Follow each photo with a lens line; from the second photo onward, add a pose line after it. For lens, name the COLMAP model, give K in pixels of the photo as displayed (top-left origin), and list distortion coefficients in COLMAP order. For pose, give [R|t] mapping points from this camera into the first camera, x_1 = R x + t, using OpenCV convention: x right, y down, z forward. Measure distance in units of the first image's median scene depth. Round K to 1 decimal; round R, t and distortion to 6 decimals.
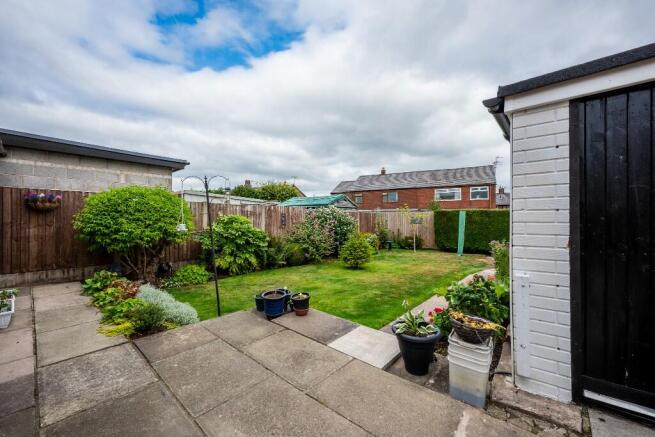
lens RADIAL K [[260.7, 0, 328.4], [0, 260.7, 216.2], [0, 0, 1]] dist [0.000048, 0.000841]
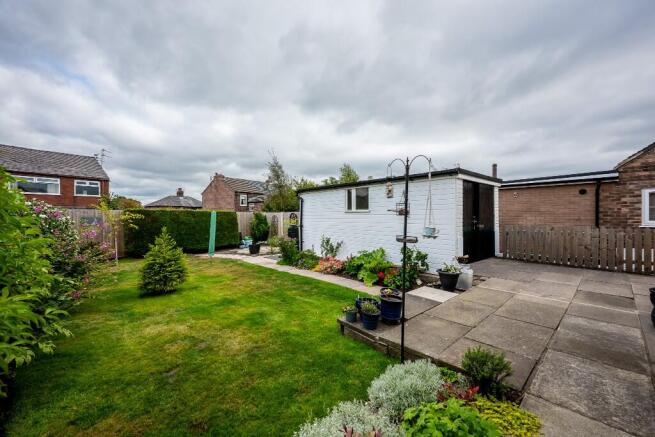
lens RADIAL K [[260.7, 0, 328.2], [0, 260.7, 217.1], [0, 0, 1]] dist [0.000048, 0.000841]
pose [[0.110000, -0.000578, 0.993931, -0.466226], [-0.001447, 0.999999, 0.000741, 0.002145], [-0.993931, -0.001520, 0.109999, 0.445043]]
